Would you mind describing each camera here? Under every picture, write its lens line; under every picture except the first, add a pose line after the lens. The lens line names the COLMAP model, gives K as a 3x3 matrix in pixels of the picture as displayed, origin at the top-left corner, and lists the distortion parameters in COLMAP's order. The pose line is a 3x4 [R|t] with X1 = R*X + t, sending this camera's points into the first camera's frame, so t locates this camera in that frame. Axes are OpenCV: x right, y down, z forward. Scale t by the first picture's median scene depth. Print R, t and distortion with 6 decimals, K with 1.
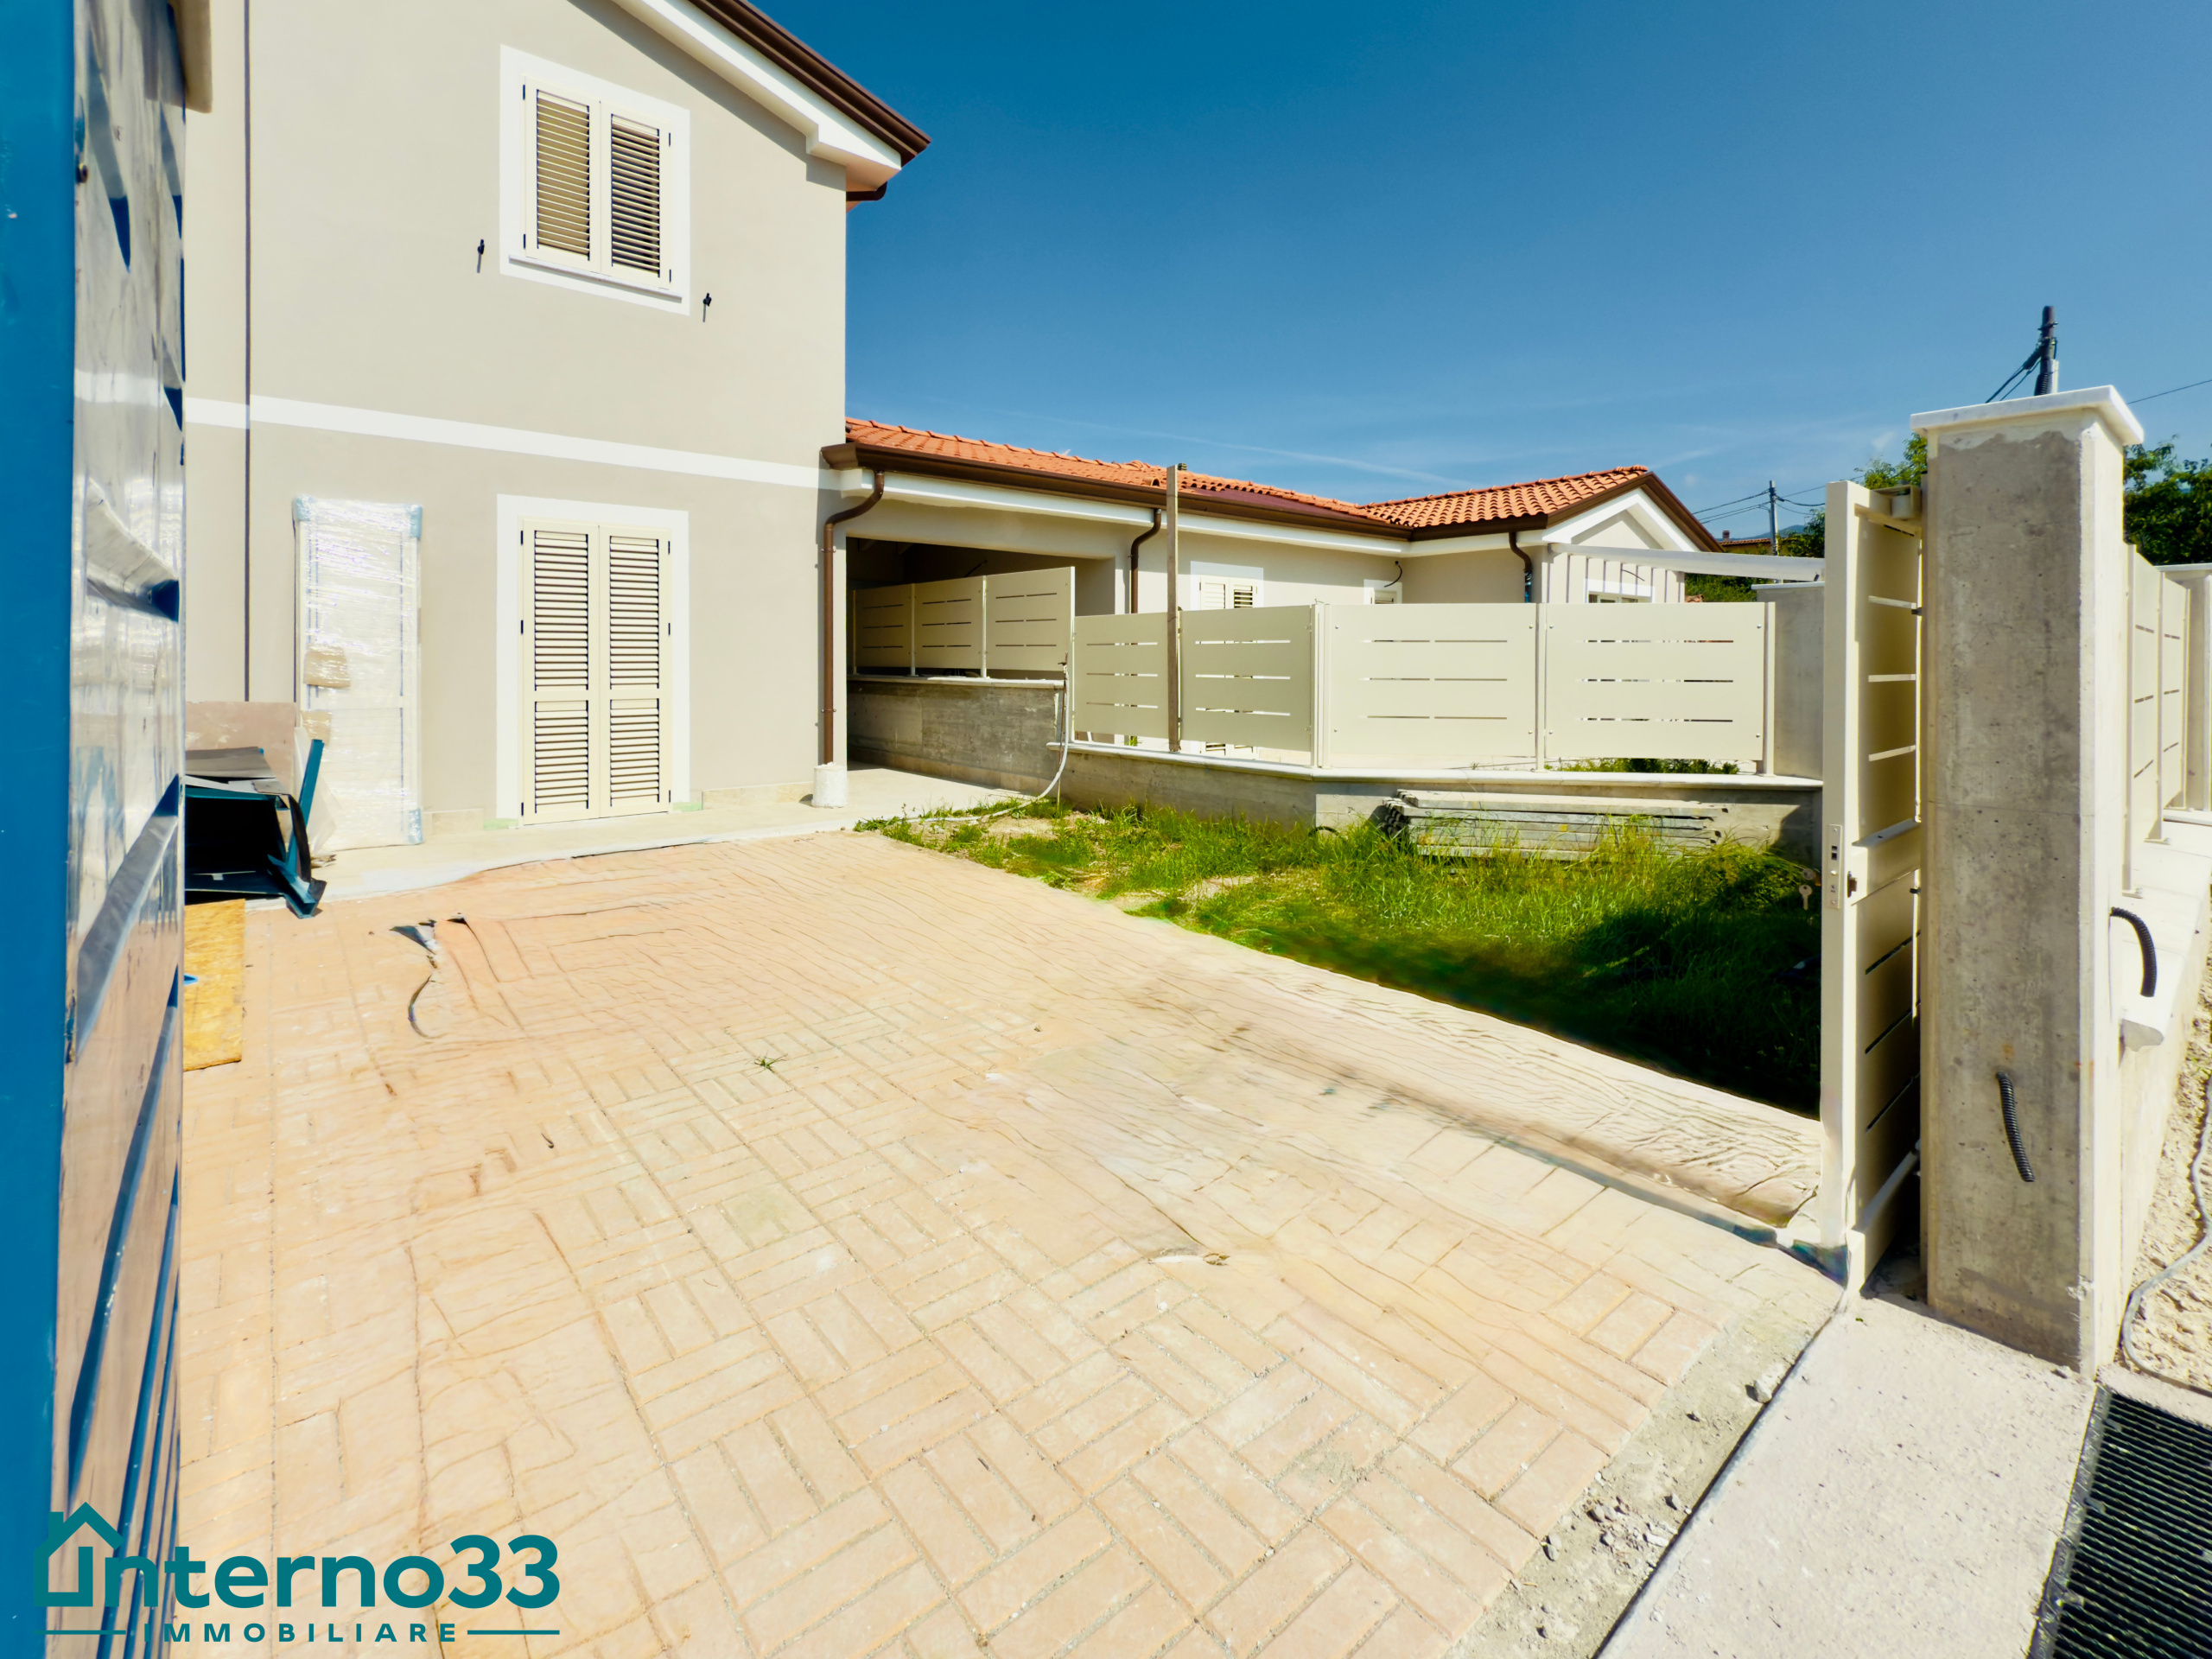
lens RADIAL K [[919.1, 0, 1105.0], [0, 919.1, 817.5], [0, 0, 1]] dist [-0.000509, 0.000020]
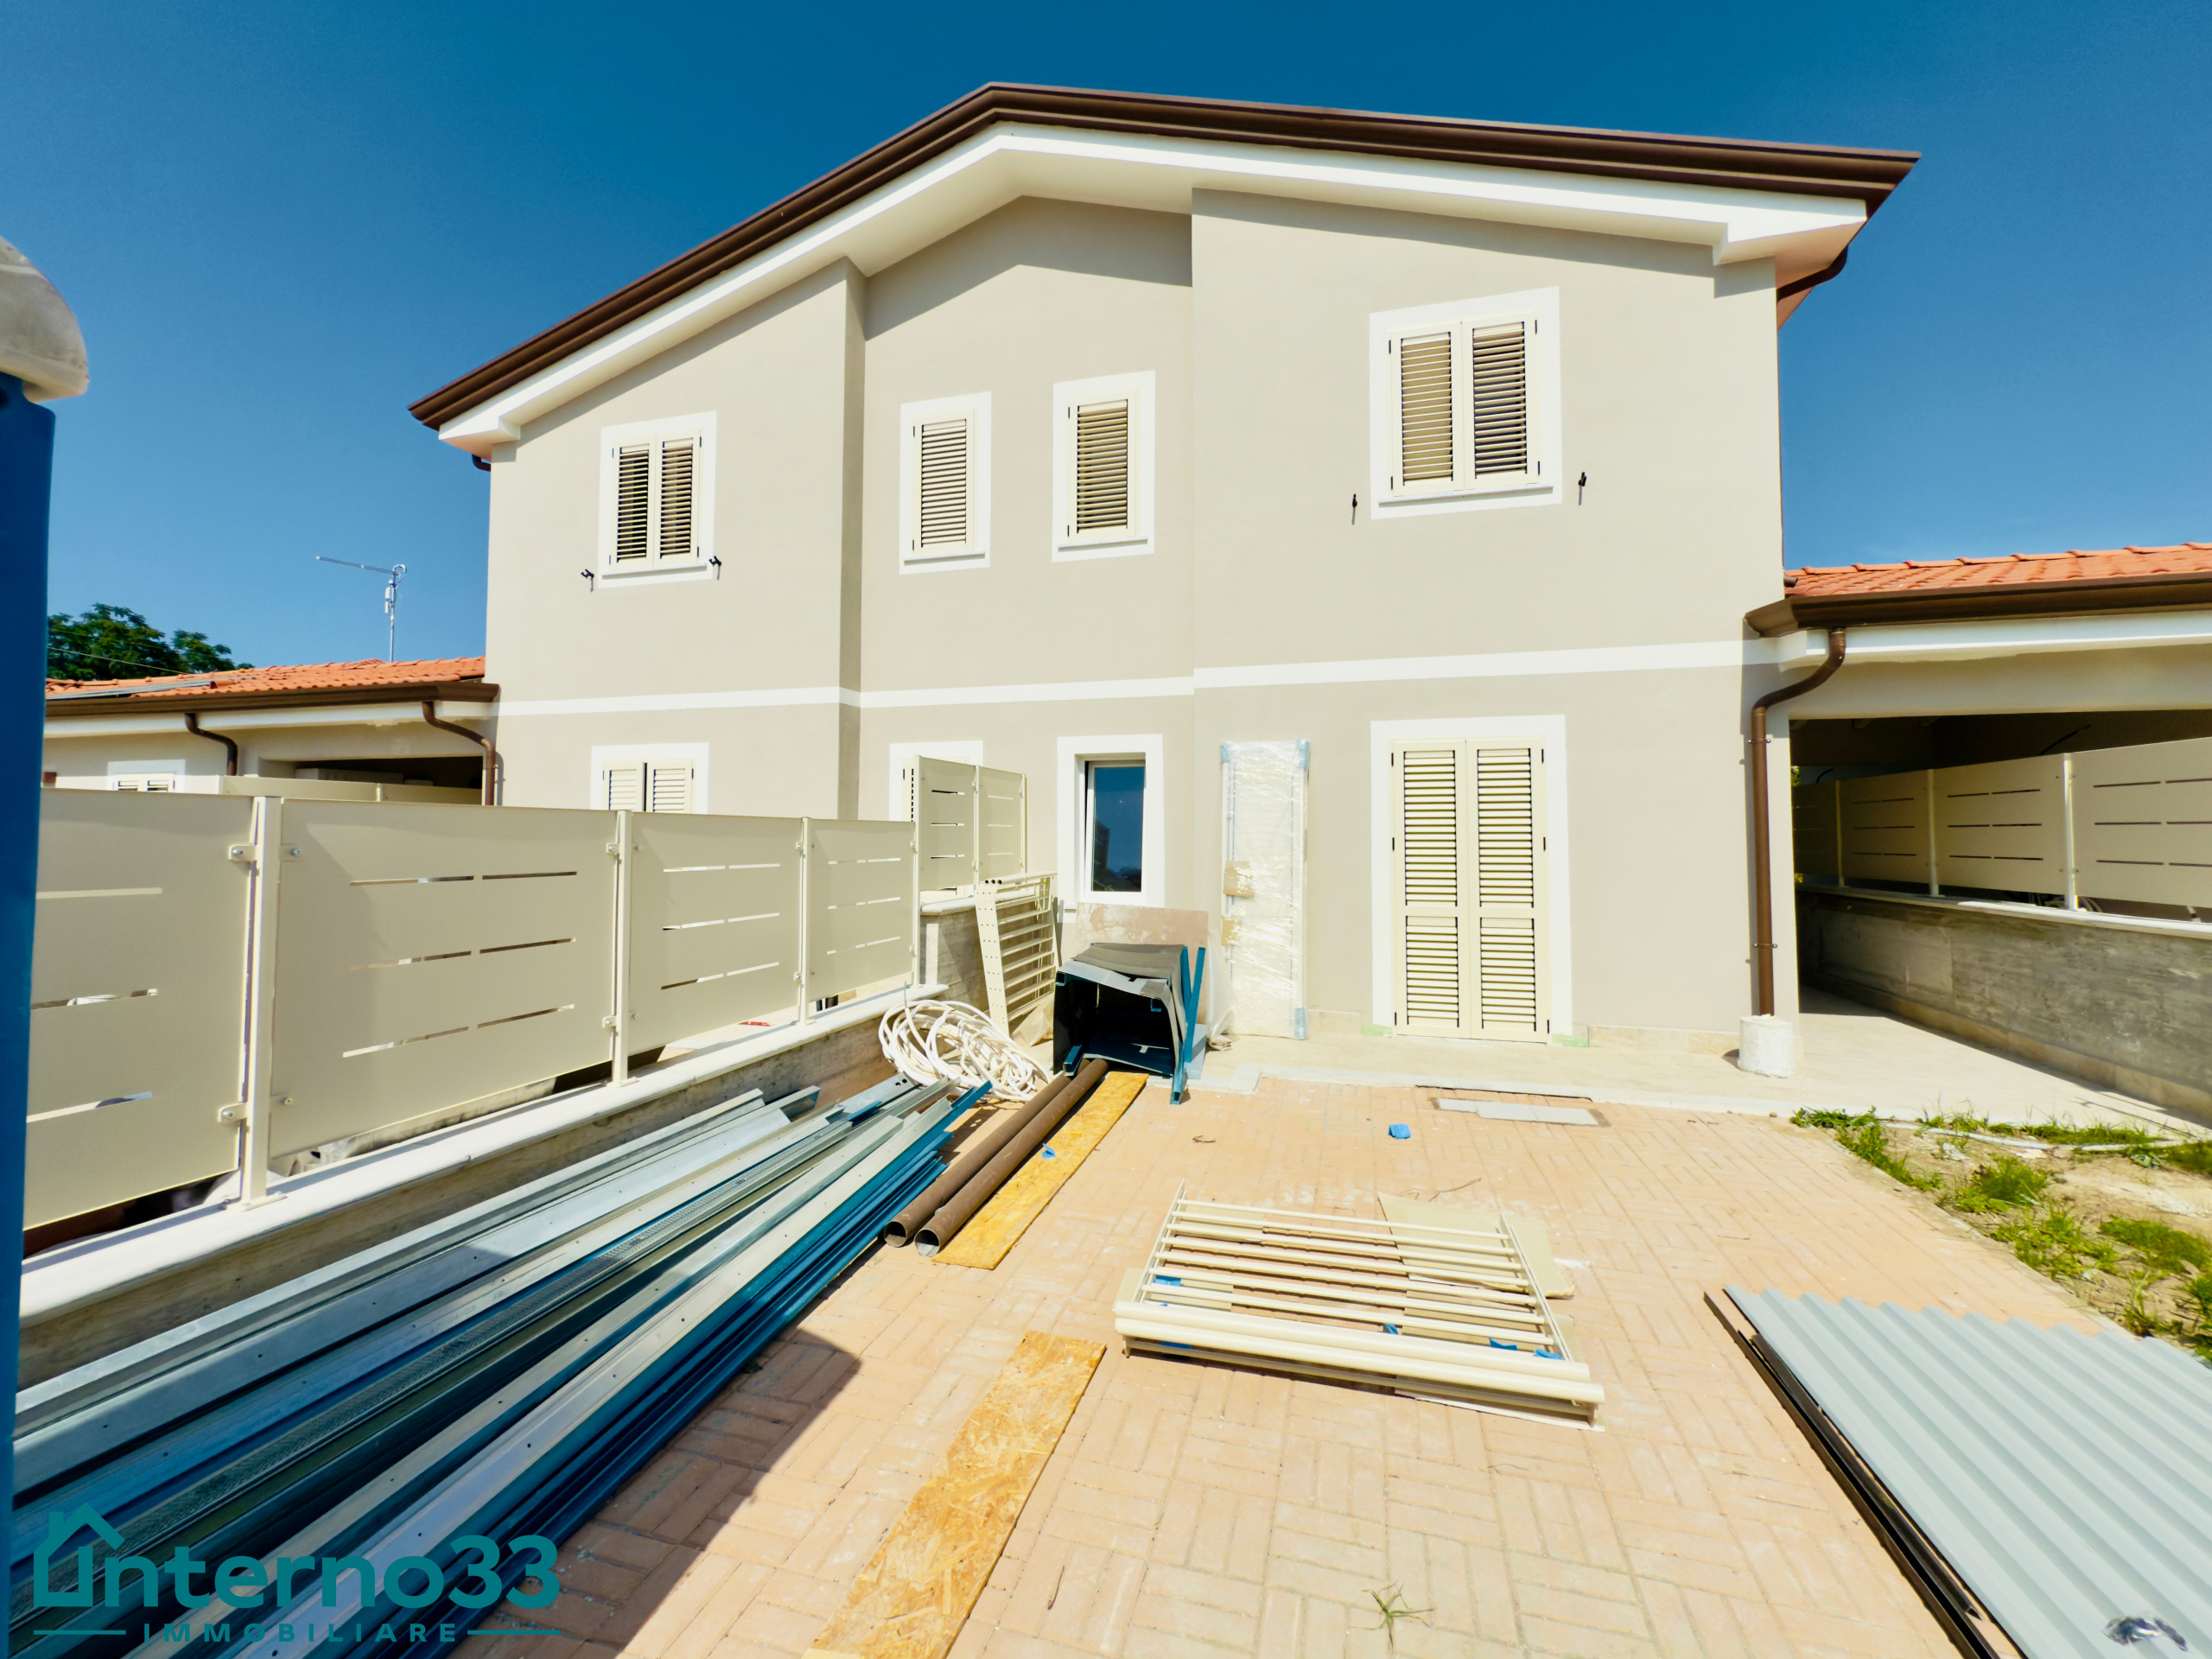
lens RADIAL K [[919.1, 0, 1105.0], [0, 919.1, 817.5], [0, 0, 1]] dist [-0.000509, 0.000020]
pose [[0.566414, -0.019928, -0.823880, 0.015631], [-0.146000, 0.981468, -0.124114, -0.059702], [0.811085, 0.190587, 0.553008, 0.166997]]
